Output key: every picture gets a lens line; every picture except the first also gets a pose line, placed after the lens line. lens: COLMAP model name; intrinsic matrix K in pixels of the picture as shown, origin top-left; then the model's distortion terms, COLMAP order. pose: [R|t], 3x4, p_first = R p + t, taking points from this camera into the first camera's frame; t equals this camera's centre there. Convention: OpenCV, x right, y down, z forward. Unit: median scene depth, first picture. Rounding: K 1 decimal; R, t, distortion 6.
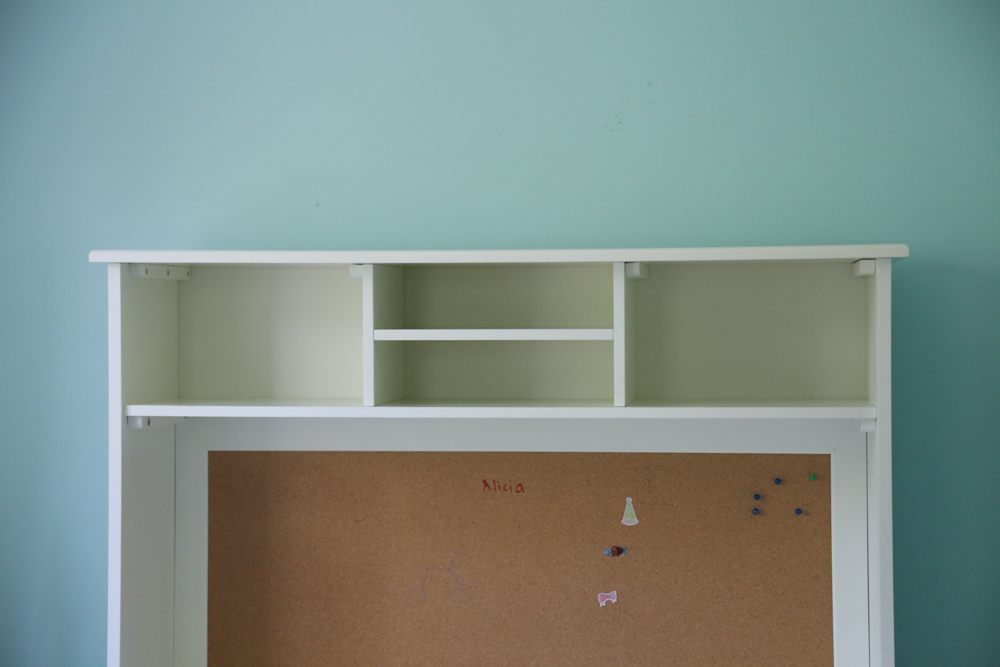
lens RADIAL K [[2129.7, 0, 500.0], [0, 2129.7, 333.5], [0, 0, 1]] dist [0.380876, -0.085960]
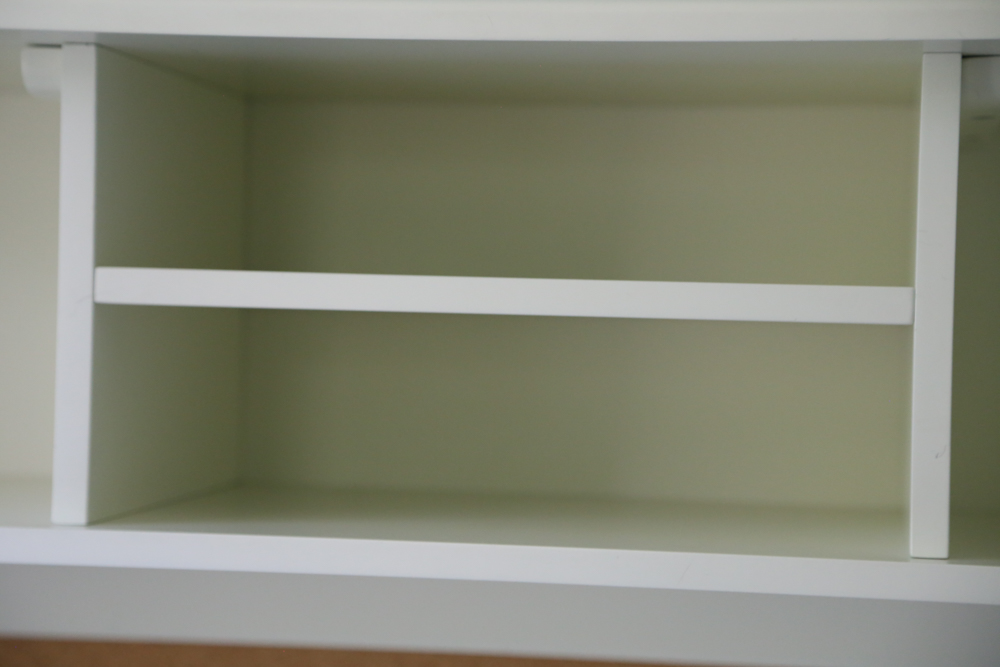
lens RADIAL K [[3202.4, 0, 500.0], [0, 3202.4, 333.5], [0, 0, 1]] dist [0.565626, 0.008000]
pose [[0.997038, 0.028588, -0.071395, 0.028782], [-0.028114, 0.999576, 0.007626, 0.002575], [0.071583, -0.005597, 0.997419, 0.558235]]
